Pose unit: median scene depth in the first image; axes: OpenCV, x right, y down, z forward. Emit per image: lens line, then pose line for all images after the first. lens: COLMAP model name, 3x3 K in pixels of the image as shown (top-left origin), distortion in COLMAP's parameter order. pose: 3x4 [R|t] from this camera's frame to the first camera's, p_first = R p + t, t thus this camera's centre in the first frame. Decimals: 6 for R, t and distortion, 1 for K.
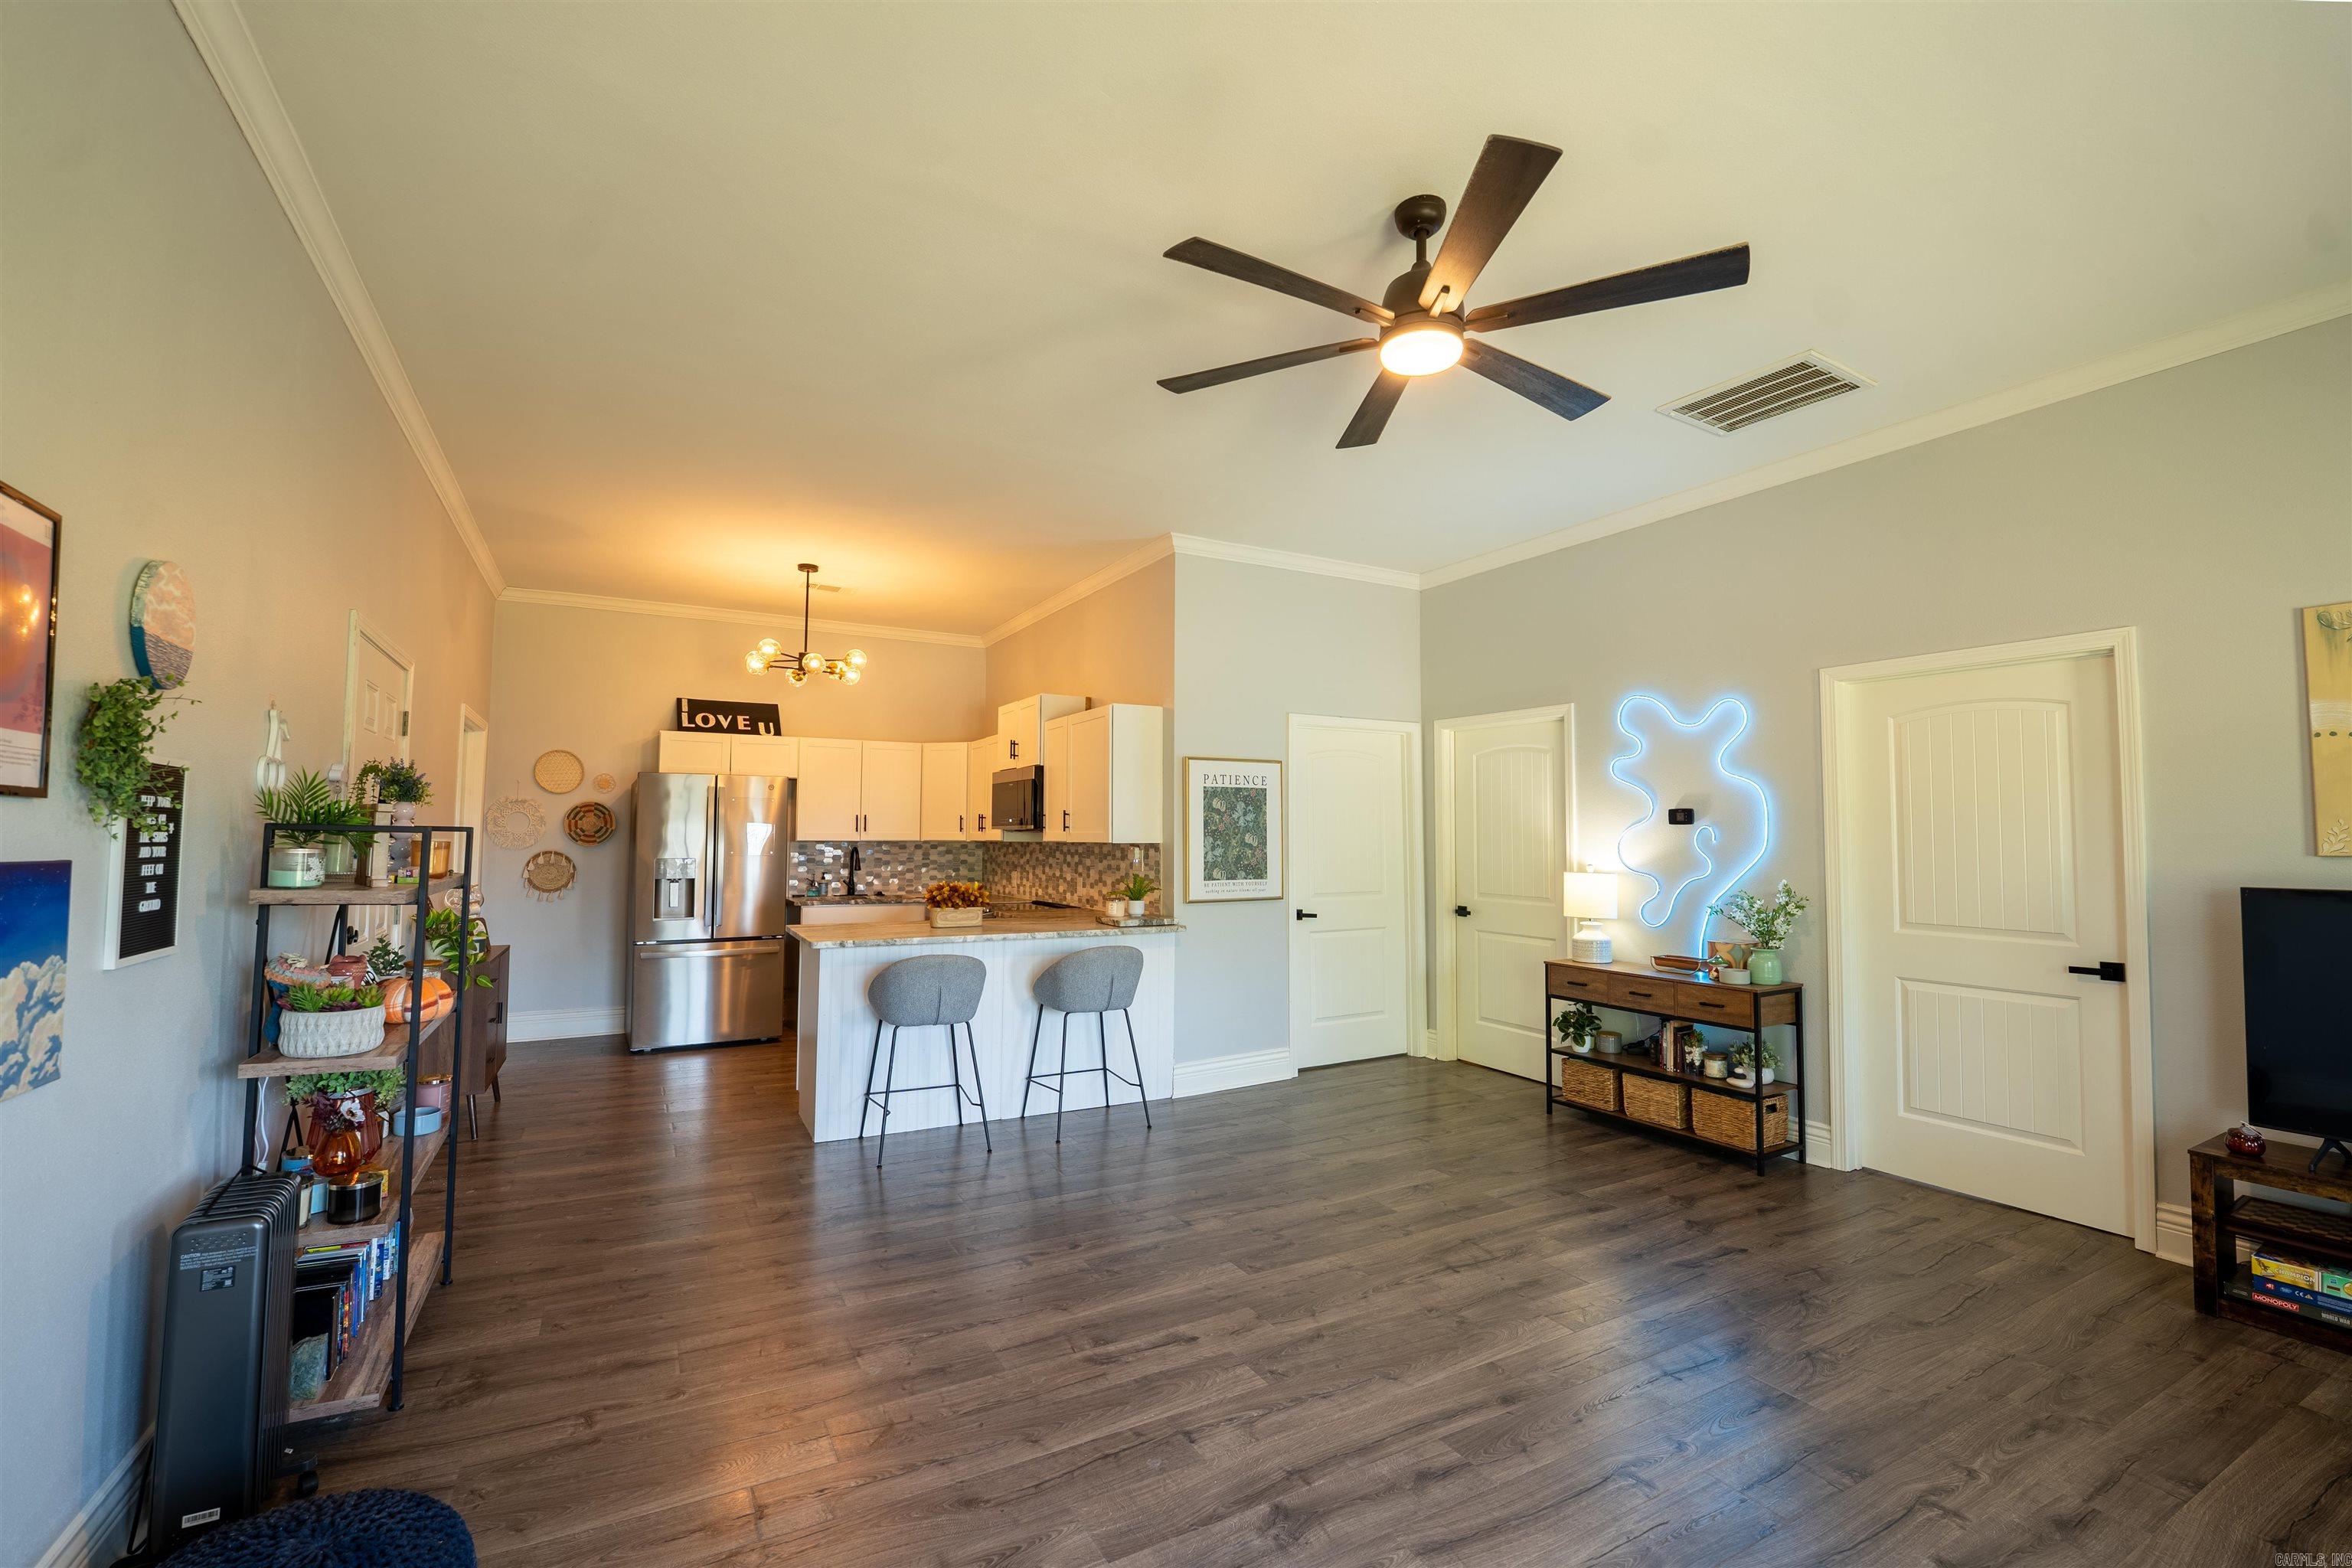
lens RADIAL K [[987.9, 0, 1176.0], [0, 987.9, 784.0], [0, 0, 1]] dist [-0.000761, 0.000308]
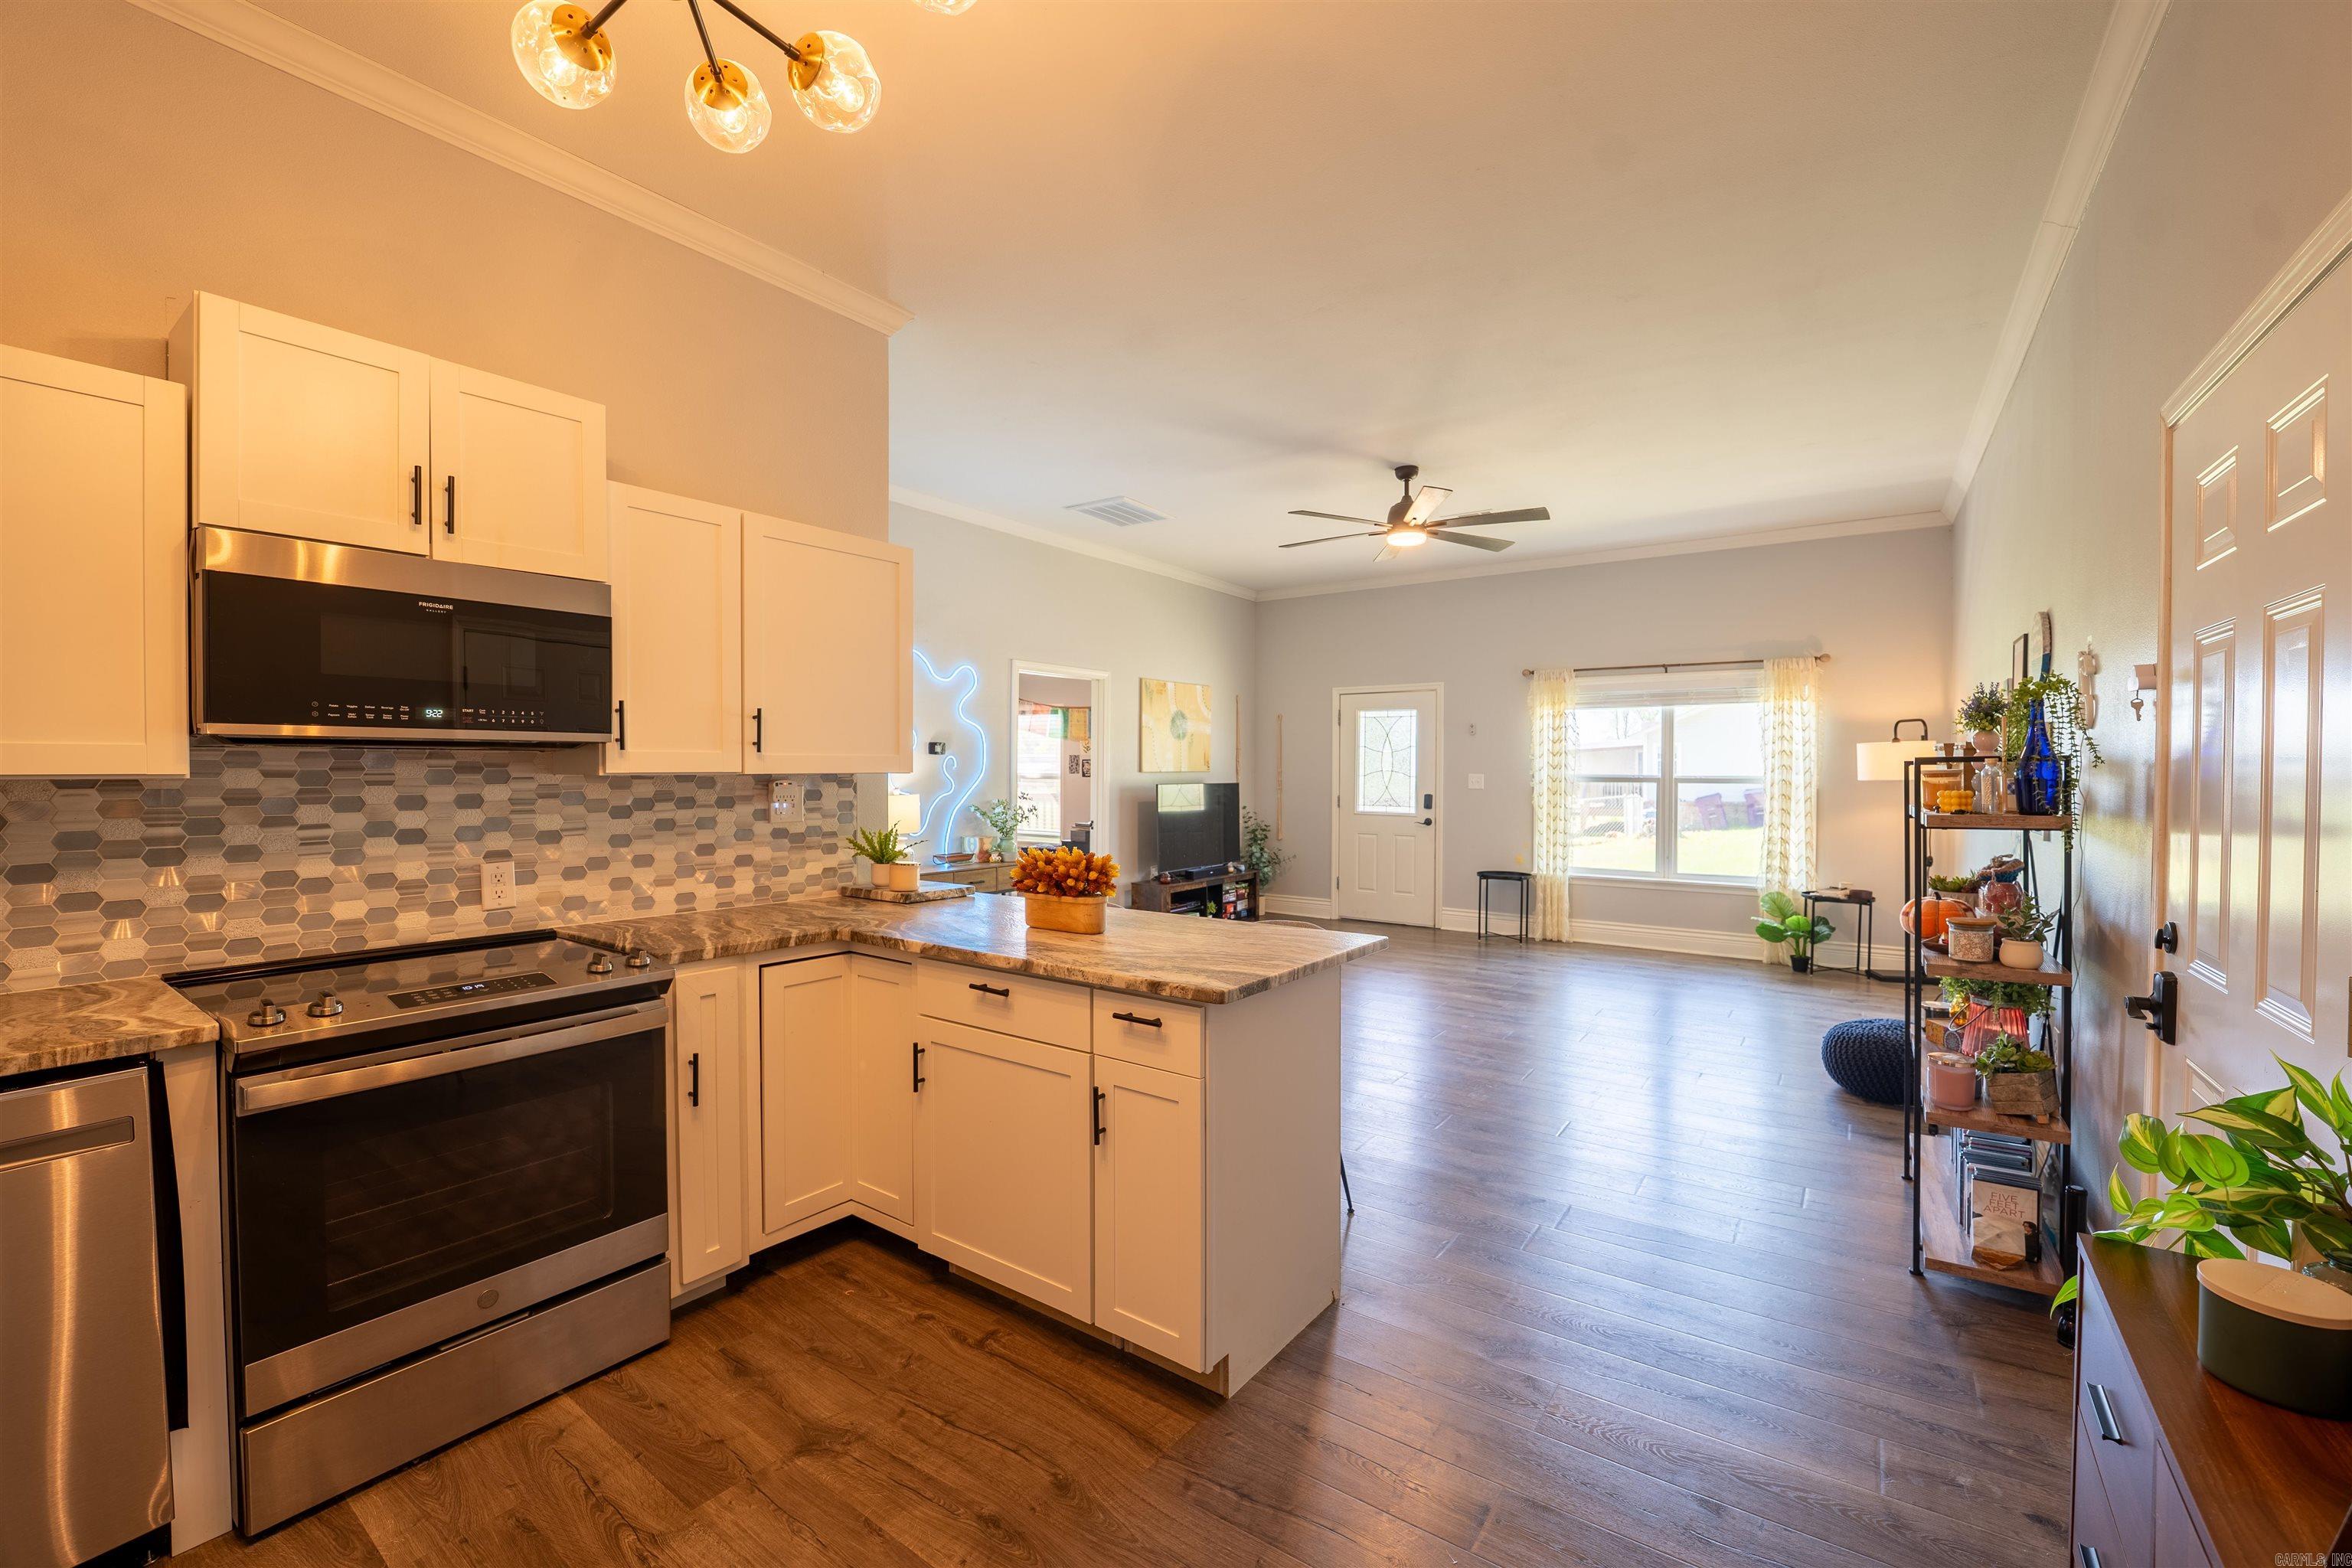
lens RADIAL K [[987.9, 0, 1176.0], [0, 987.9, 784.0], [0, 0, 1]] dist [-0.000761, 0.000308]
pose [[-0.418697, -0.017501, 0.907957, -0.813462], [-0.046511, 0.998915, -0.002194, 0.069238], [-0.906934, -0.043148, -0.419057, 1.290931]]
